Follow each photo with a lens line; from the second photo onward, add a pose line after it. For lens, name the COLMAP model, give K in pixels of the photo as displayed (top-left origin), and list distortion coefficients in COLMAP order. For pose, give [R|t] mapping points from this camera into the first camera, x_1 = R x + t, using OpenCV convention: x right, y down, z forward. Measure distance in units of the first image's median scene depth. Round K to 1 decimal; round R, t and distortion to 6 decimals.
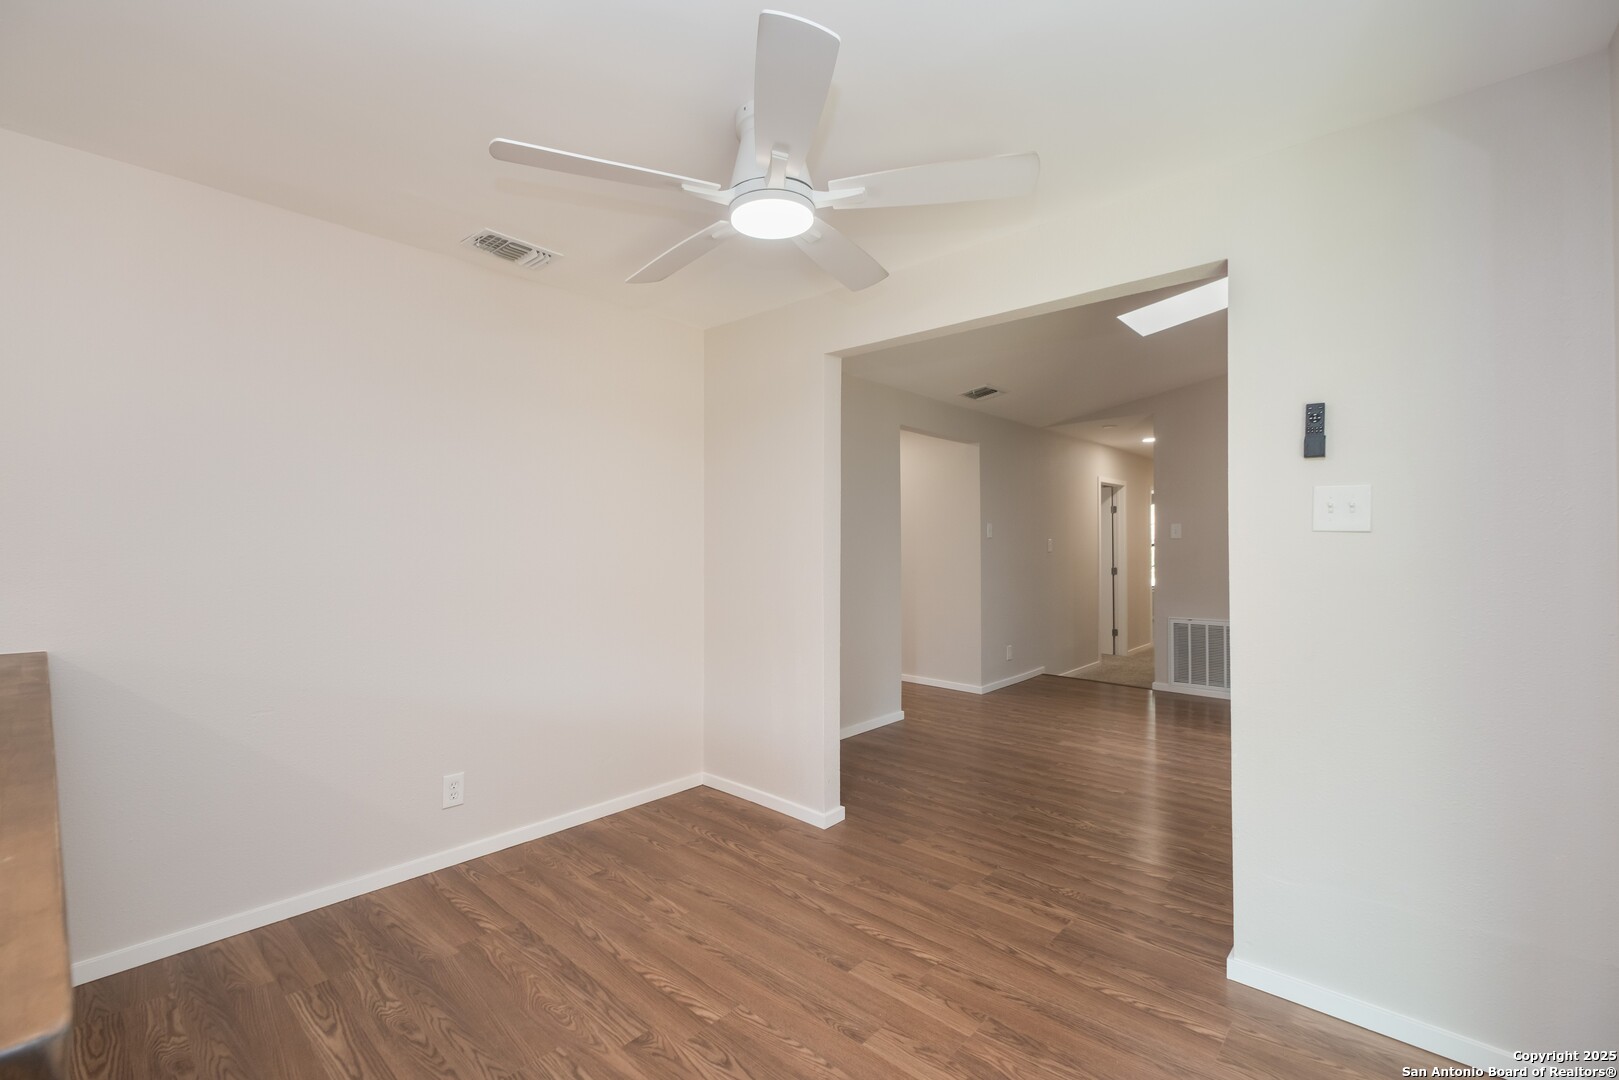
lens RADIAL K [[701.5, 0, 808.7], [0, 701.5, 545.6], [0, 0, 1]] dist [0.007384, -0.005020]
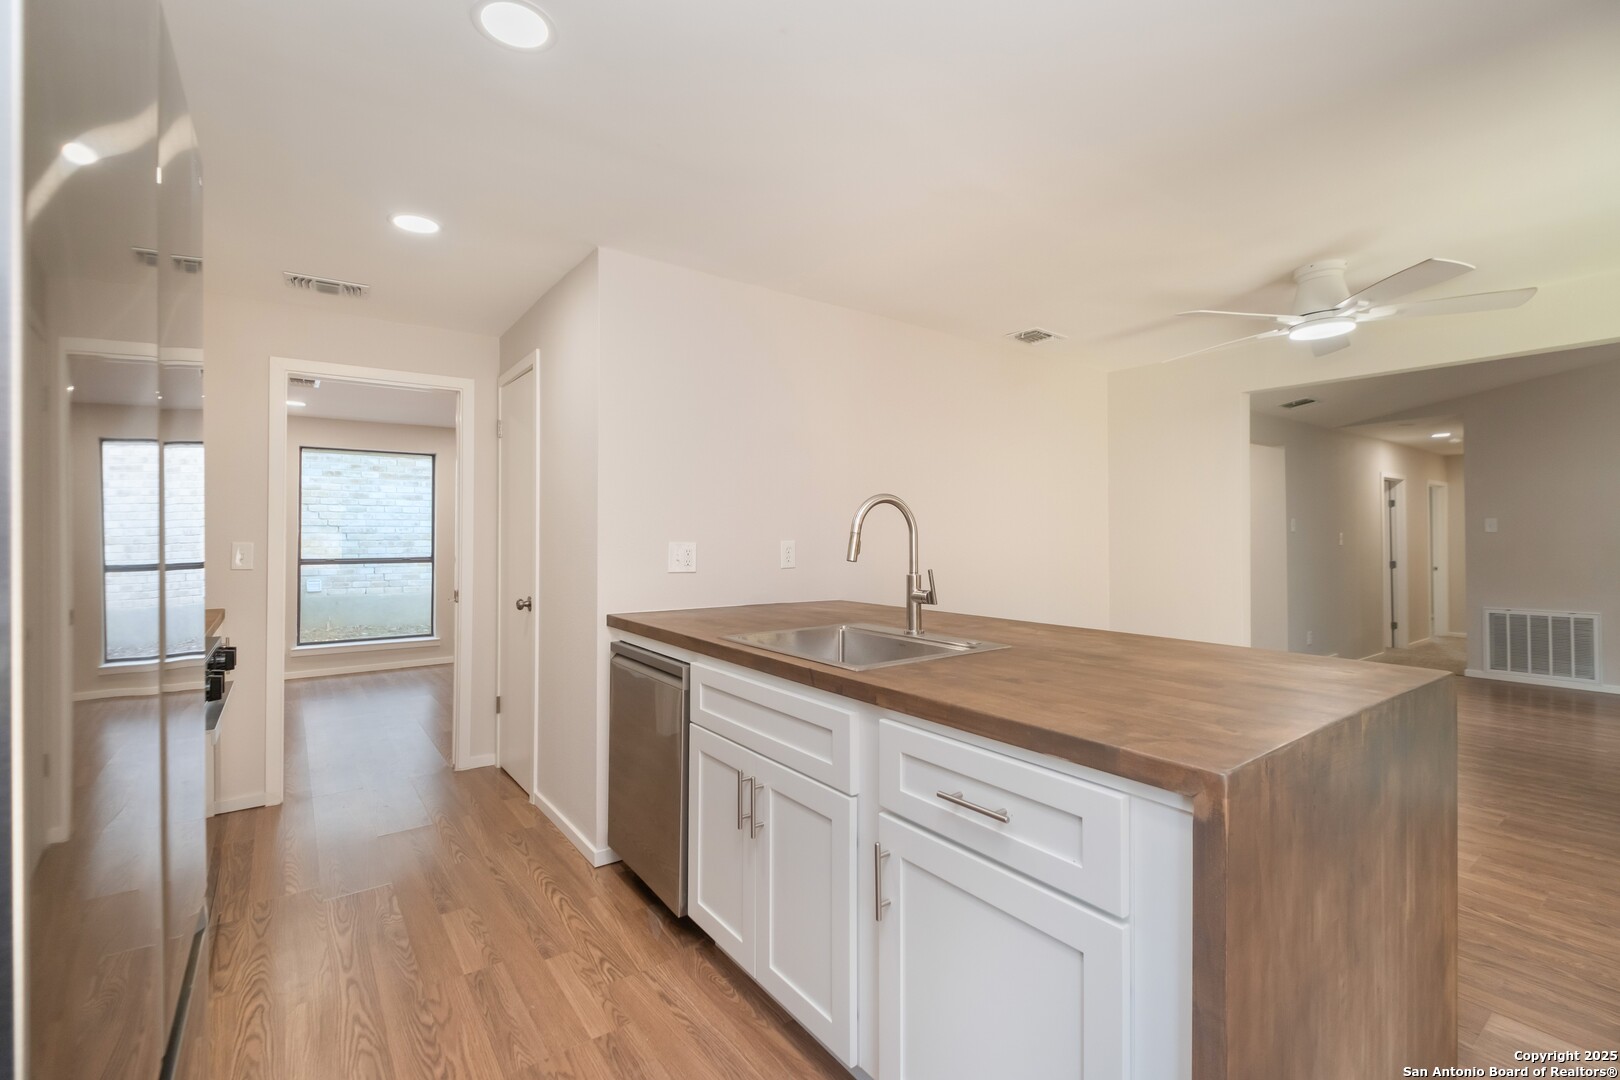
lens RADIAL K [[701.9, 0, 813.5], [0, 701.9, 539.4], [0, 0, 1]] dist [0.007384, -0.005020]
pose [[0.978912, -0.002525, -0.204265, -0.246856], [0.001982, 0.999994, -0.002859, 0.002055], [0.204271, 0.002394, 0.978911, -0.226127]]
